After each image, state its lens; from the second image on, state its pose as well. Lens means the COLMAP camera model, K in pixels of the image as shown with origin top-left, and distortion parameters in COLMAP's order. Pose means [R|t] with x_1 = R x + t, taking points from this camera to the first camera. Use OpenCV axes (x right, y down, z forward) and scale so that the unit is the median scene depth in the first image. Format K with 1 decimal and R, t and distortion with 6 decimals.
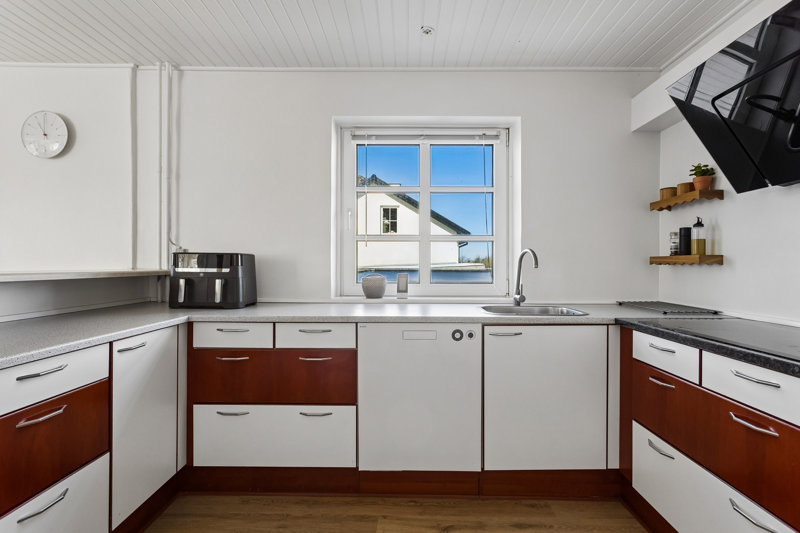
lens RADIAL K [[384.6, 0, 406.9], [0, 384.6, 266.7], [0, 0, 1]] dist [-0.000760, 0.000571]
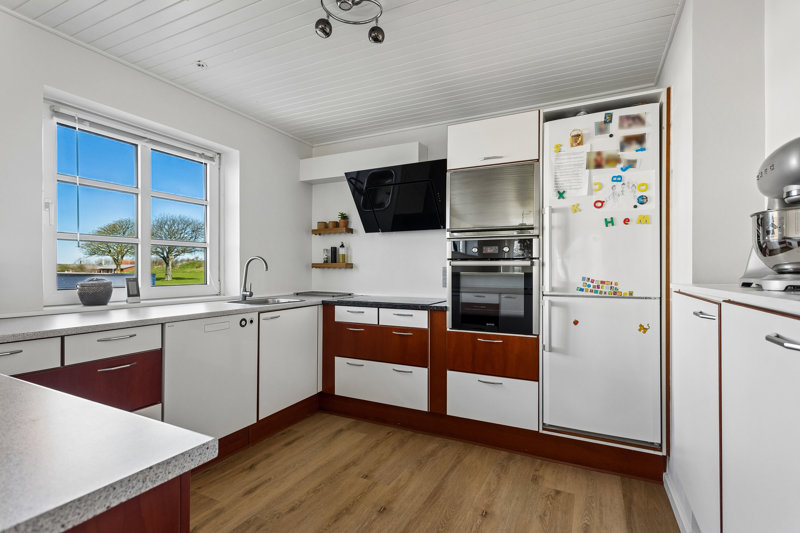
lens RADIAL K [[384.6, 0, 406.9], [0, 384.6, 266.7], [0, 0, 1]] dist [-0.000760, 0.000571]
pose [[0.433998, 0.004921, 0.900900, -0.709300], [0.000158, 0.999985, -0.005539, -0.003133], [-0.900914, 0.002547, 0.433991, -0.051462]]
